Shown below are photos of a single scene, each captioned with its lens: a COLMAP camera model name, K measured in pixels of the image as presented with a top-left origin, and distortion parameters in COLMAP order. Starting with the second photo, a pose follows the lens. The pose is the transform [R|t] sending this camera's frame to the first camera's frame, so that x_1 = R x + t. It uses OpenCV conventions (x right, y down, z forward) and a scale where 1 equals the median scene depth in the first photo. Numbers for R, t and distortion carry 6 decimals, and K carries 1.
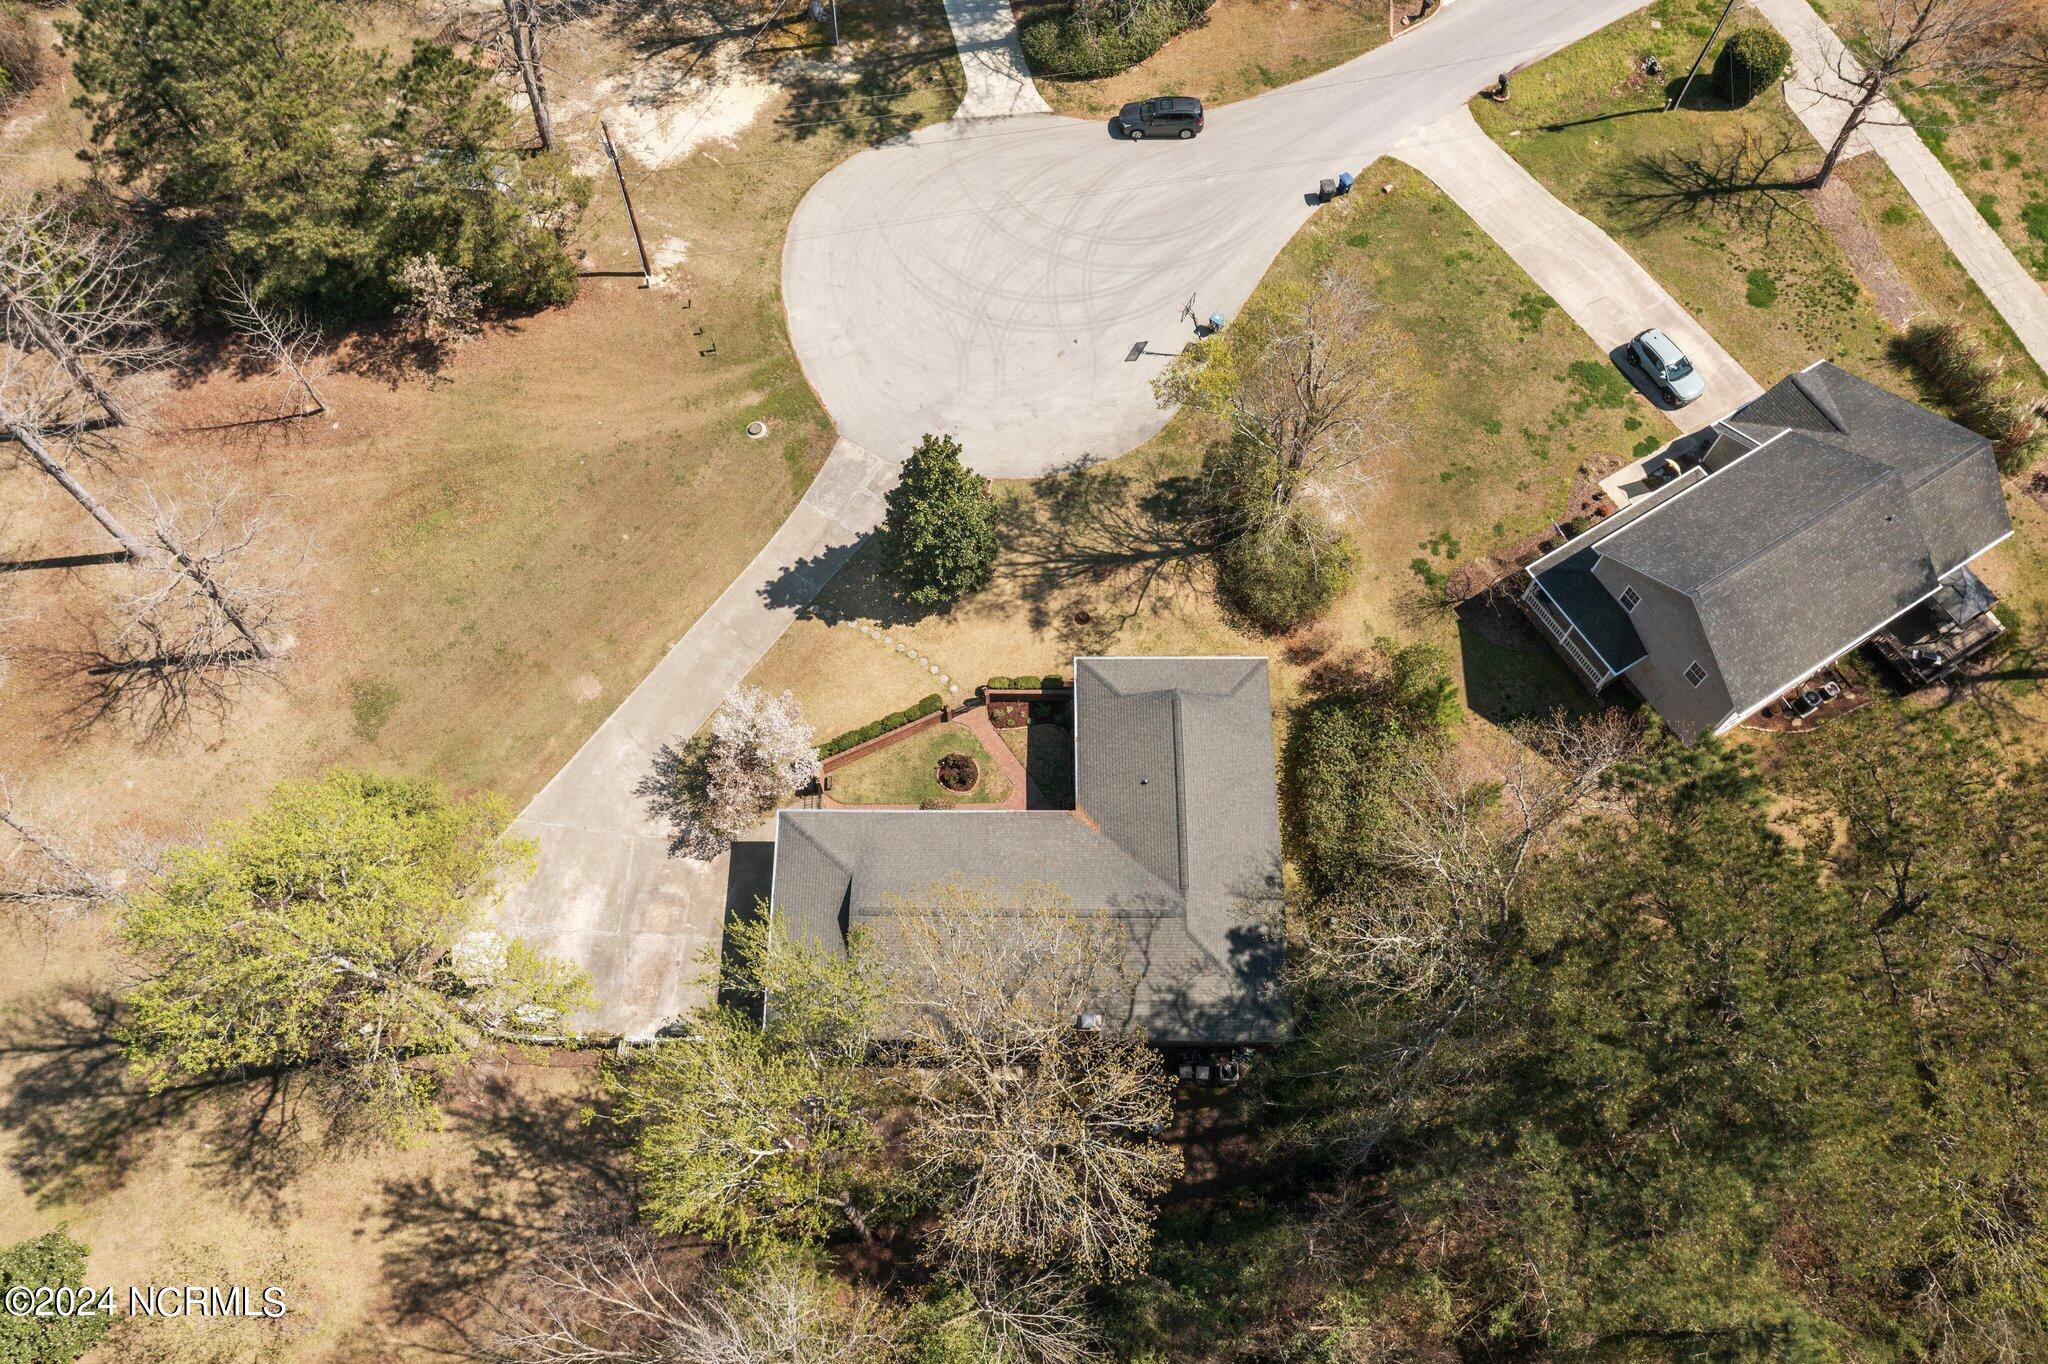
lens RADIAL K [[1601.9, 0, 1018.9], [0, 1601.9, 688.7], [0, 0, 1]] dist [0.008628, 0.011430]
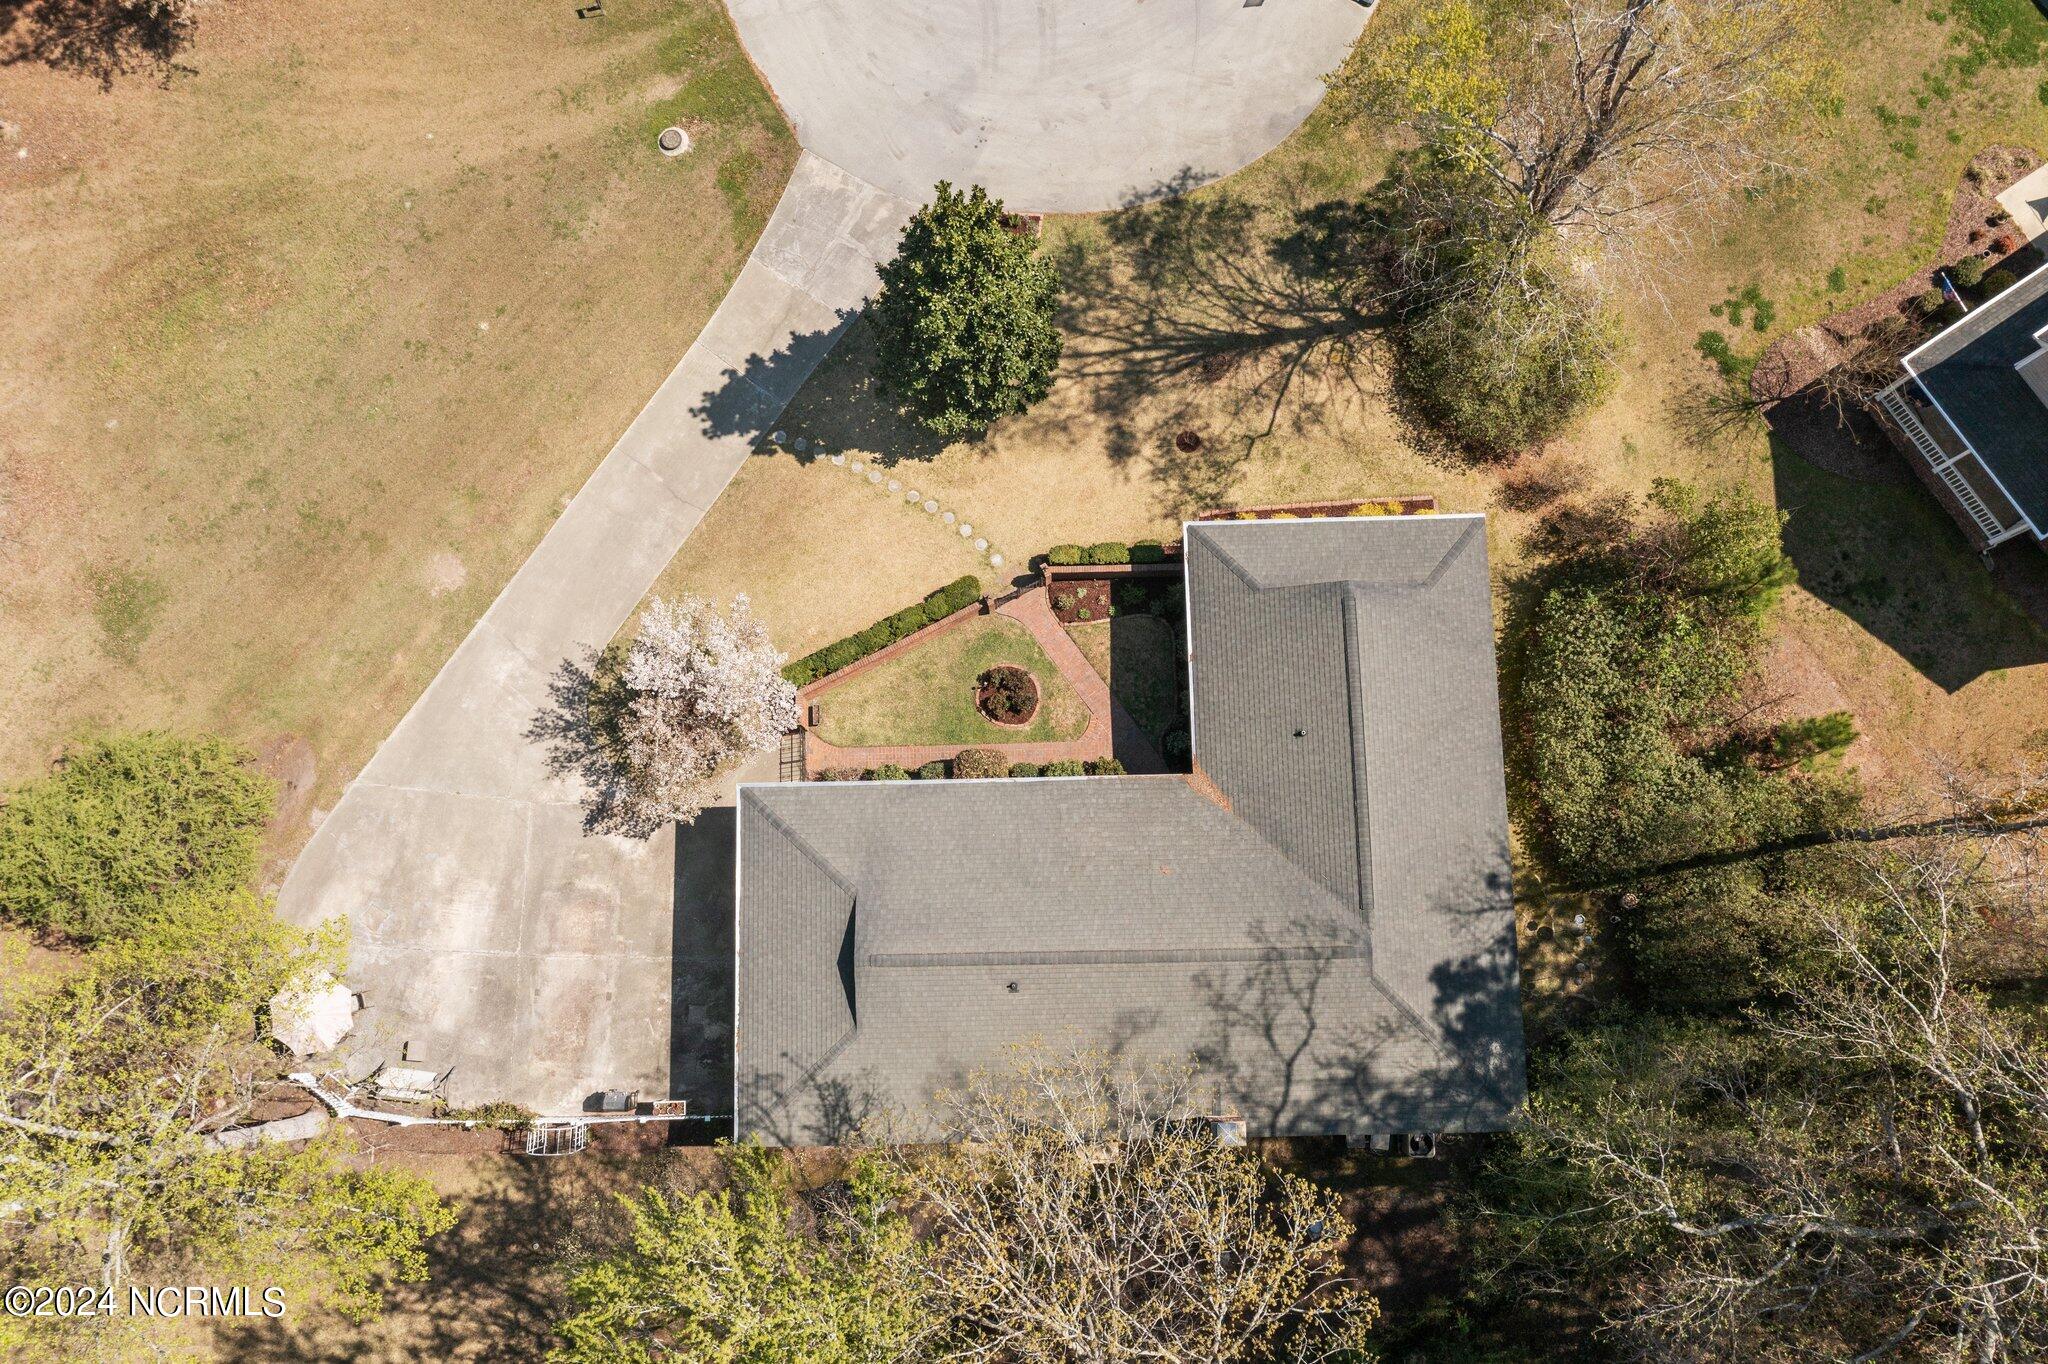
lens RADIAL K [[1607.7, 0, 1024.1], [0, 1607.7, 677.0], [0, 0, 1]] dist [-0.000531, 0.013465]
pose [[0.999606, -0.026182, -0.010123, -0.023209], [0.027867, 0.968994, 0.245508, -0.113897], [0.003381, -0.245693, 0.969342, 0.339831]]
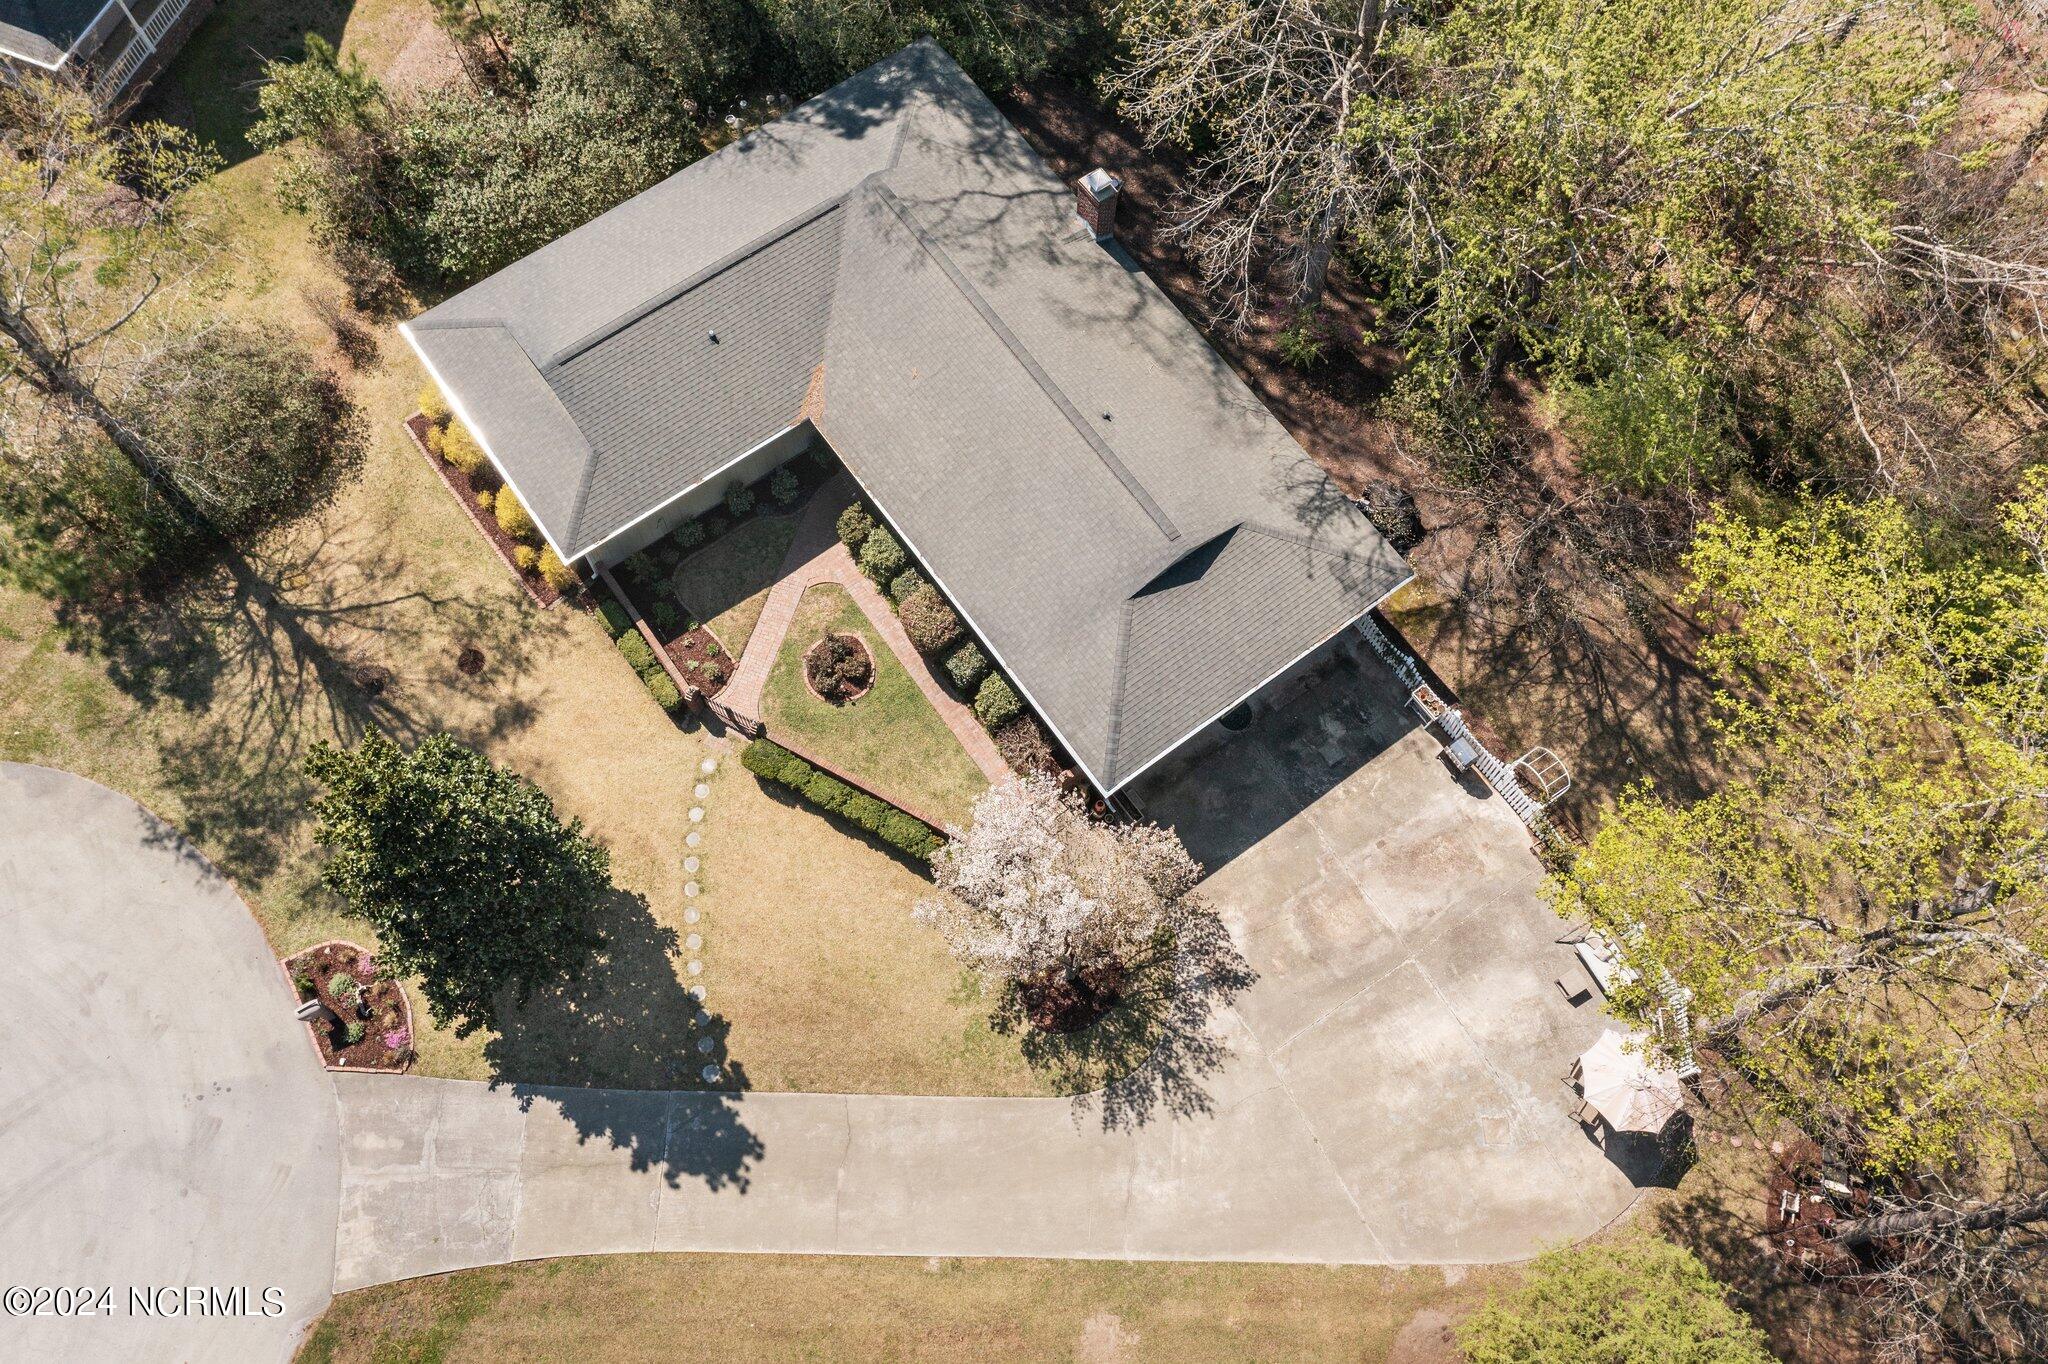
lens RADIAL K [[1615.9, 0, 1026.2], [0, 1615.9, 682.3], [0, 0, 1]] dist [-0.004966, 0.016158]
pose [[-0.590601, -0.753415, 0.289062, -0.242156], [0.729168, -0.344798, 0.591125, -0.238093], [-0.345694, 0.559894, 0.753004, 0.515218]]
